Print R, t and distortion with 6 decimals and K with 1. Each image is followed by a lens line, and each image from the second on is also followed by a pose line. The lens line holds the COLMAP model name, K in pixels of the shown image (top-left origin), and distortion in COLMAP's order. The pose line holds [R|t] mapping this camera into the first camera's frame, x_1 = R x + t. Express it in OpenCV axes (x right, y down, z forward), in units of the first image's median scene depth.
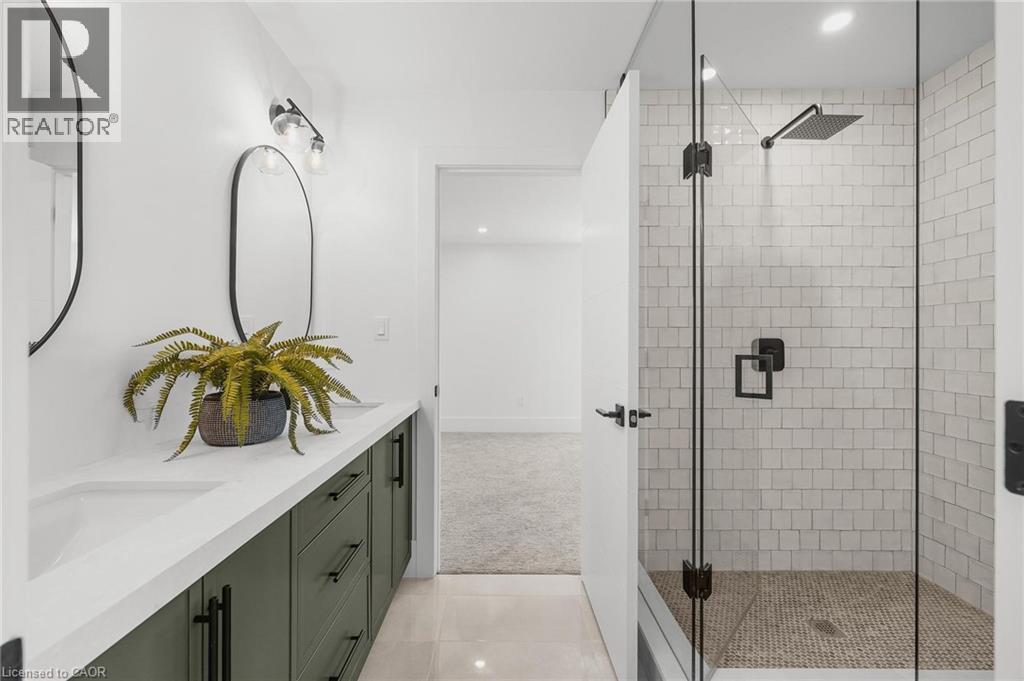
lens RADIAL K [[428.4, 0, 510.6], [0, 428.4, 341.1], [0, 0, 1]] dist [0.000536, 0.000025]
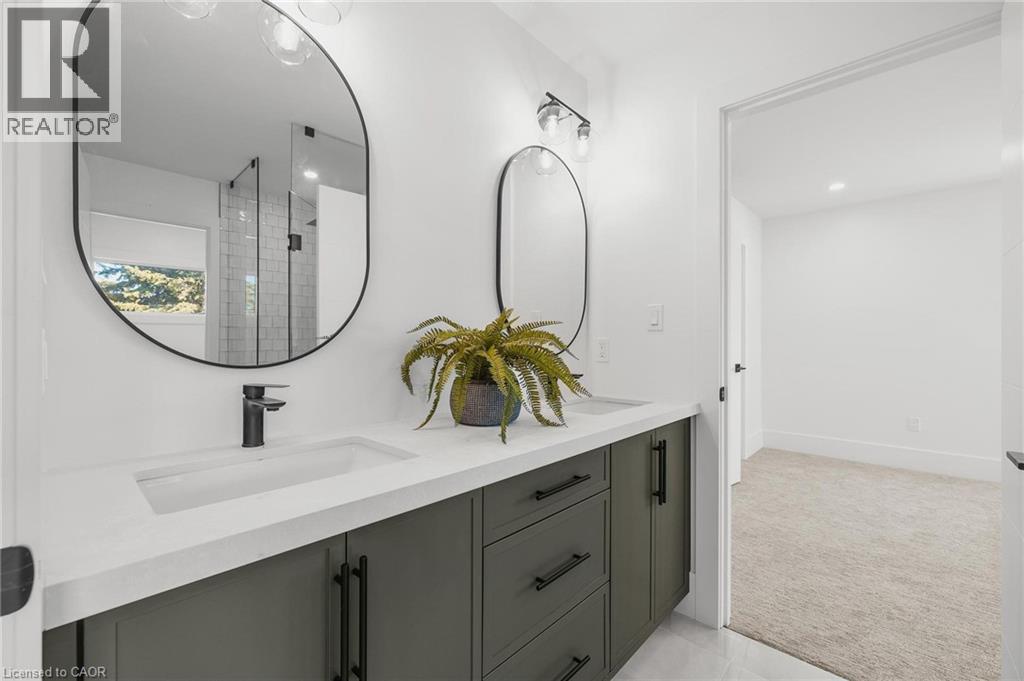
lens RADIAL K [[428.4, 0, 511.6], [0, 428.4, 341.8], [0, 0, 1]] dist [0.000536, 0.000025]
pose [[0.719036, -0.002418, -0.694969, 0.115703], [0.002431, 0.999997, -0.000965, 0.024077], [0.694969, -0.000995, 0.719039, 0.196263]]
